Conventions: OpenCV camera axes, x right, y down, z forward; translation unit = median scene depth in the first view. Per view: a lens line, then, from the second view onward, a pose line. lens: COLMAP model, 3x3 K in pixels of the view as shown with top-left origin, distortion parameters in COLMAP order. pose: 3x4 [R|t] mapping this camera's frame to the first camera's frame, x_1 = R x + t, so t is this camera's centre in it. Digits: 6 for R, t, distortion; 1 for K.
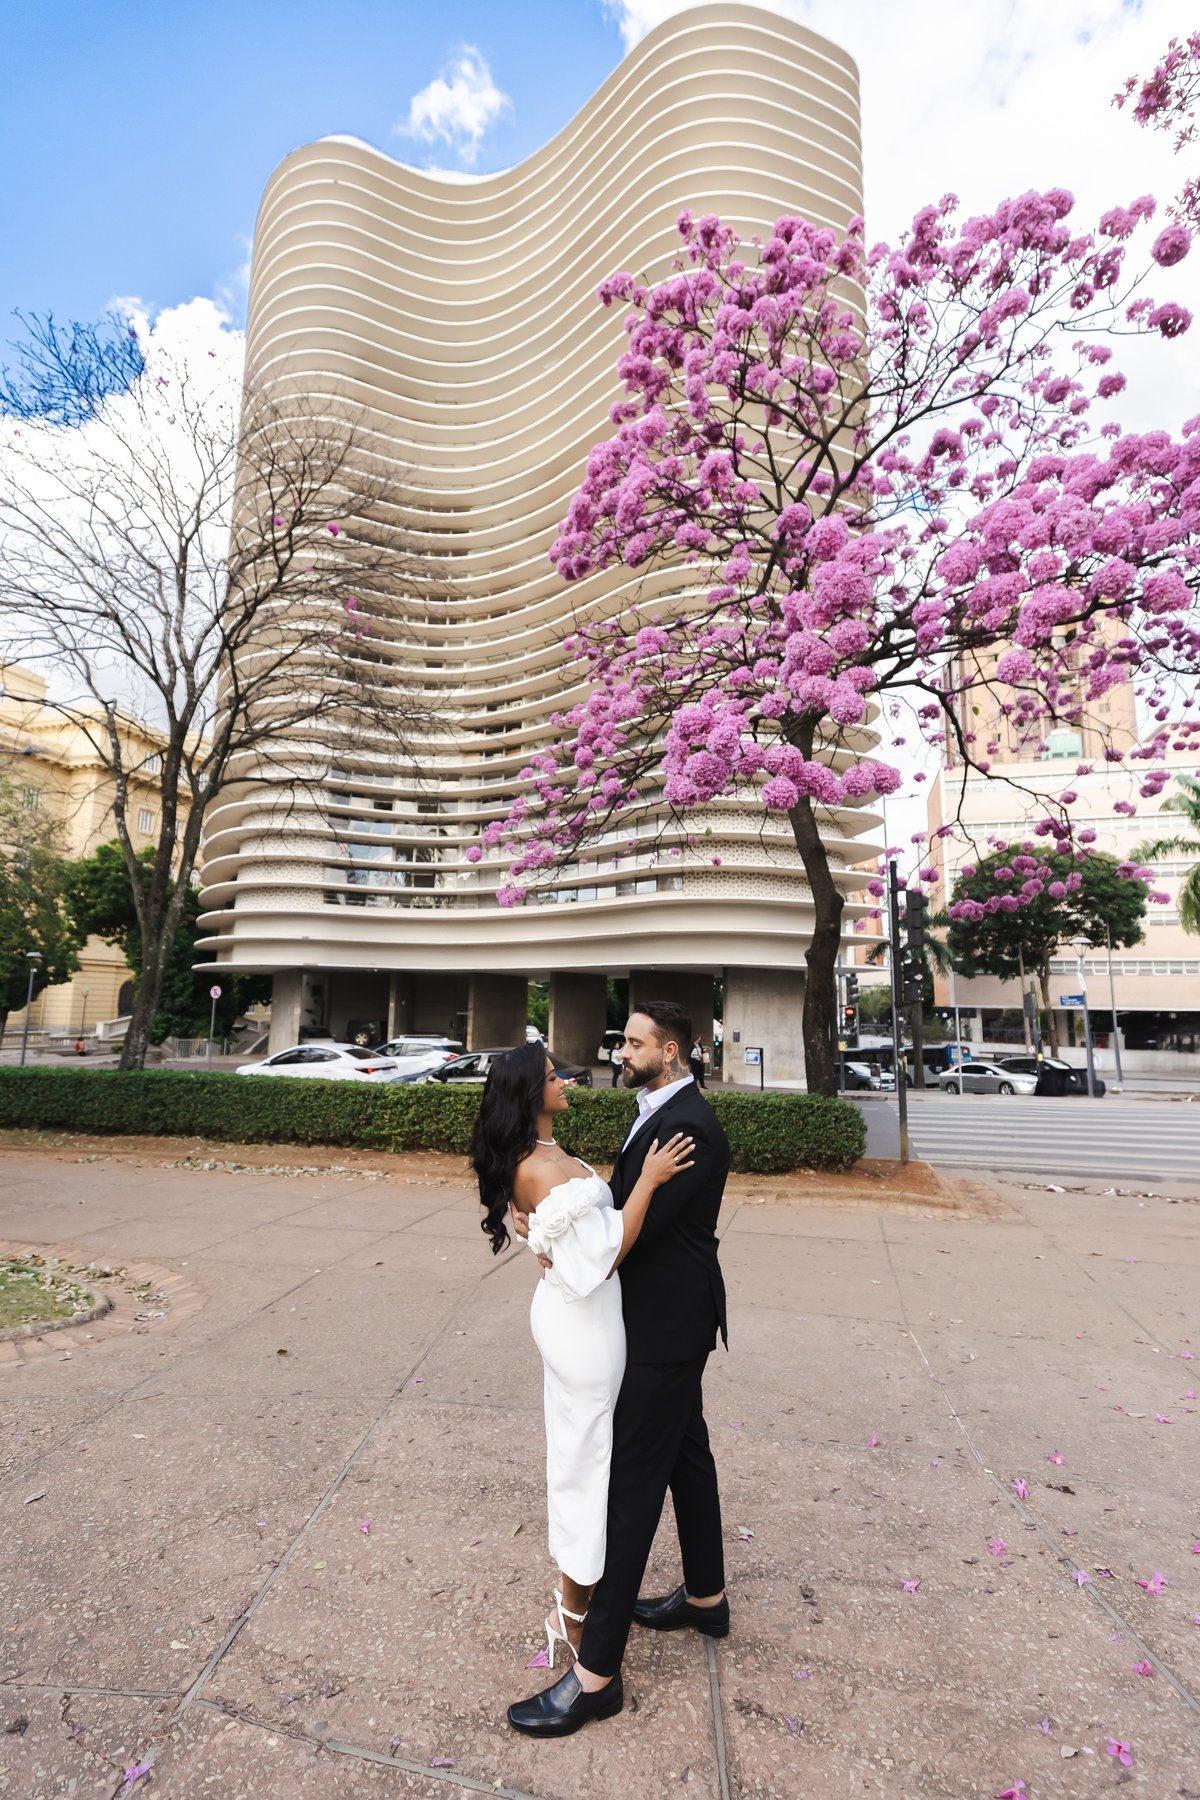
lens RADIAL K [[821.7, 0, 601.5], [0, 821.7, 897.1], [0, 0, 1]] dist [0.012003, -0.001787]
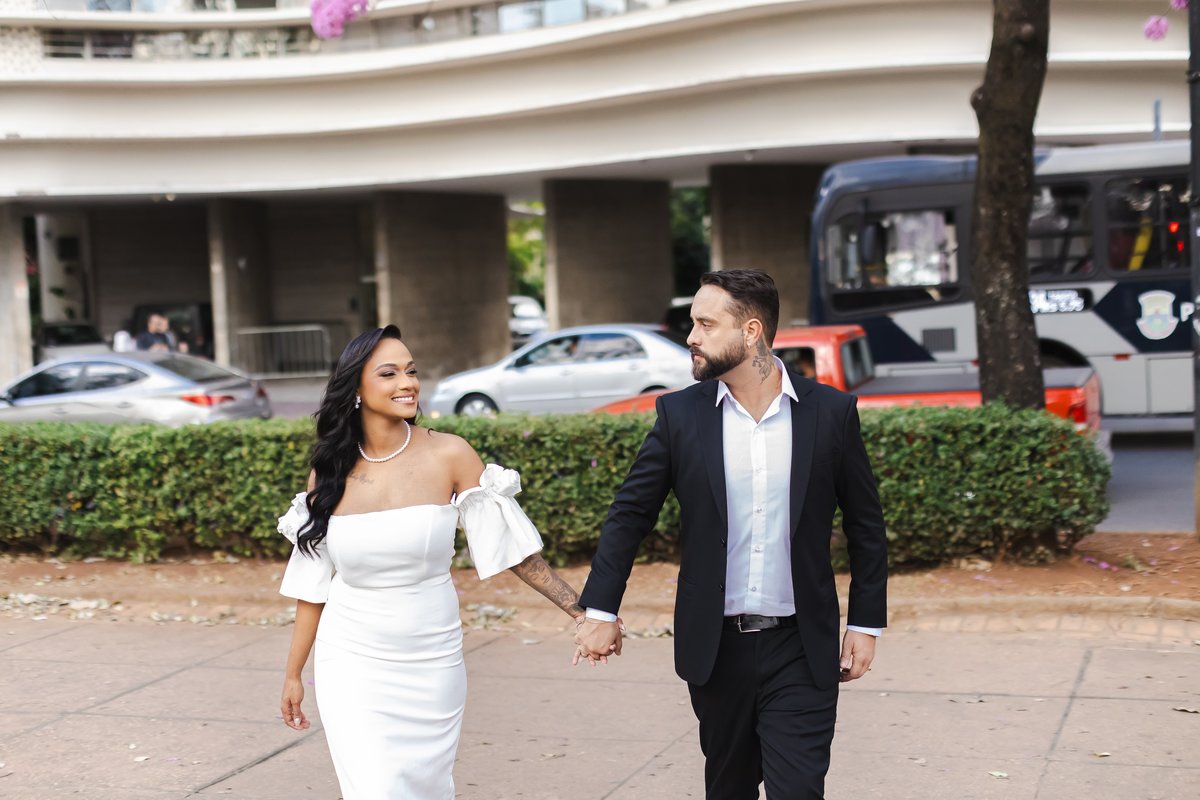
lens RADIAL K [[1770.8, 0, 600.2], [0, 1770.8, 396.2], [0, 0, 1]] dist [0.028847, 0.000000]
pose [[0.995864, -0.048134, -0.077055, 0.104096], [0.063260, 0.976118, 0.207824, 0.012918], [0.065212, -0.211839, 0.975126, 0.014139]]
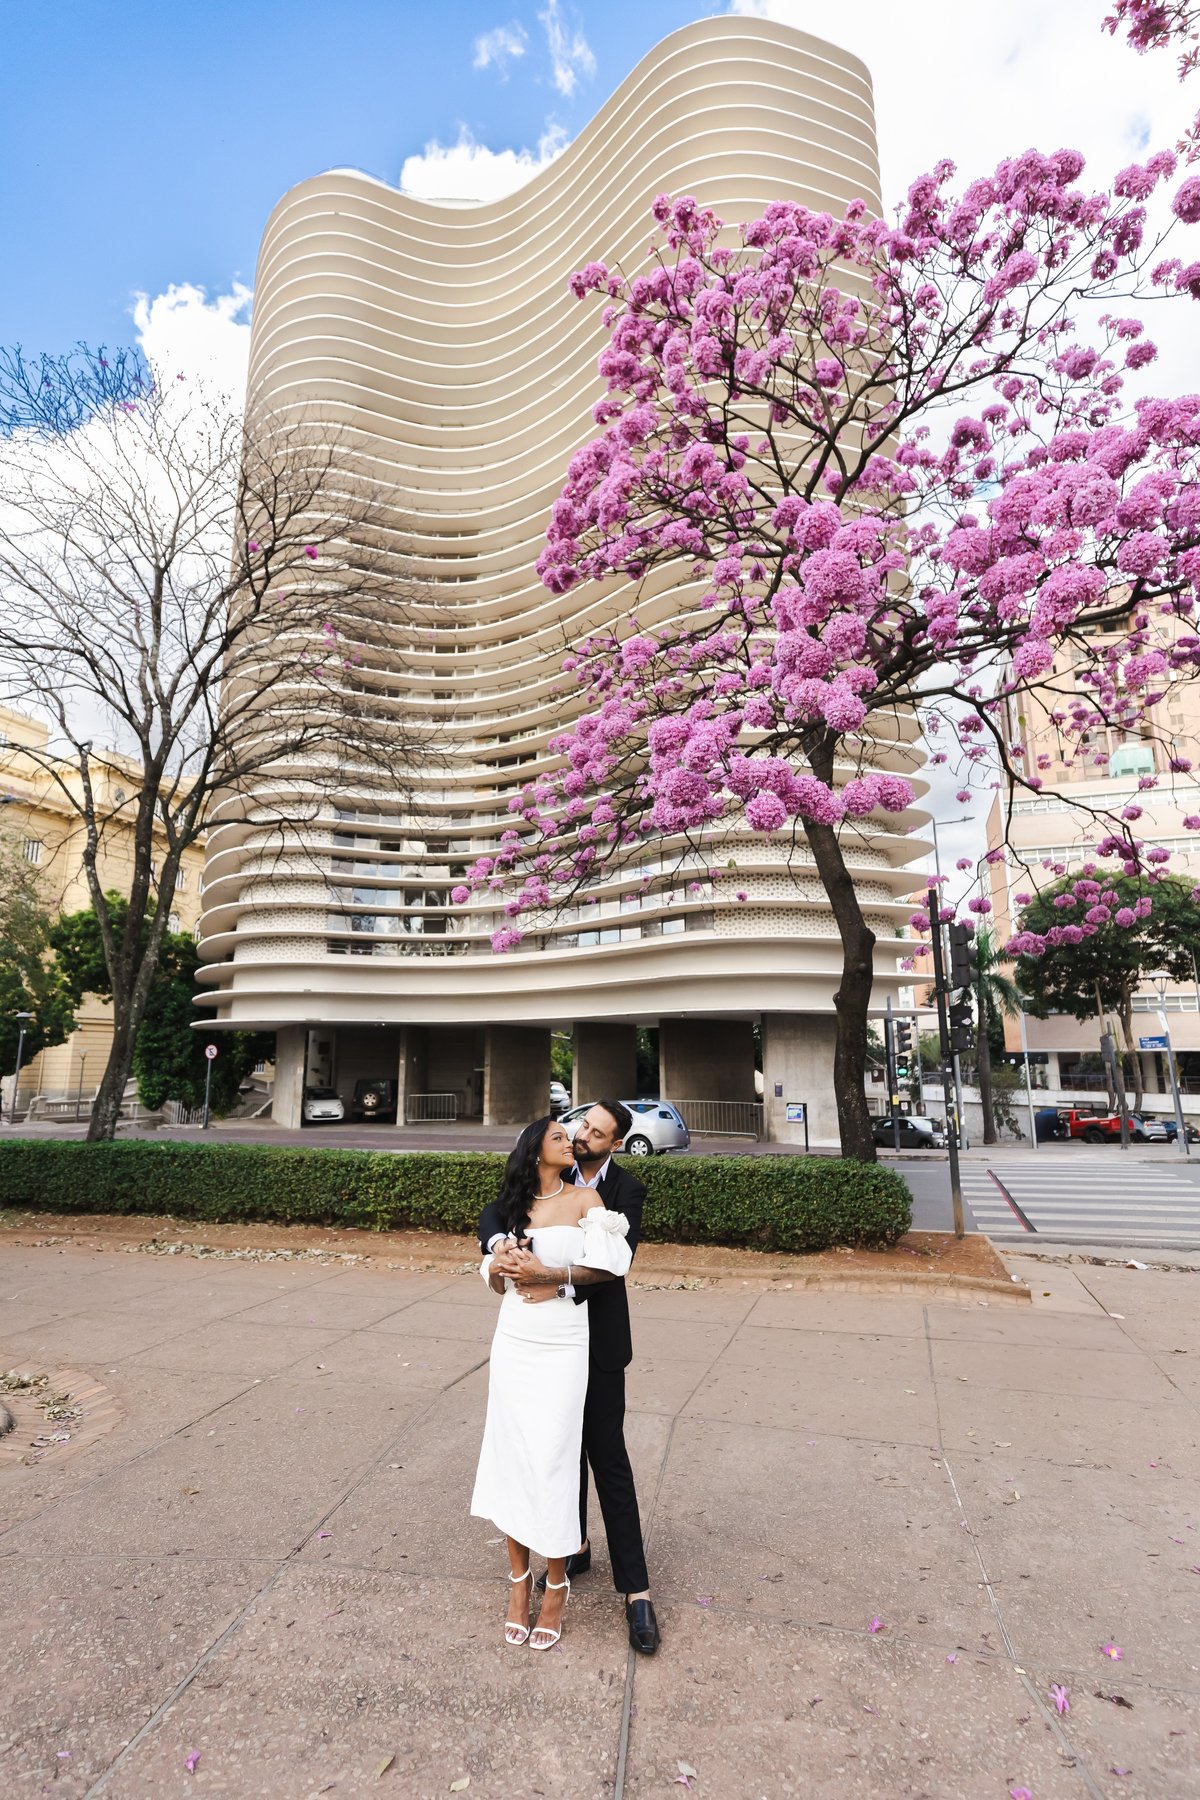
lens RADIAL K [[883.8, 0, 606.9], [0, 883.8, 890.5], [0, 0, 1]] dist [-0.000675, 0.001600]
pose [[0.998982, -0.026612, -0.036414, 0.038554], [0.024563, 0.998152, -0.055589, 0.000891], [0.037826, 0.054638, 0.997789, 0.035856]]
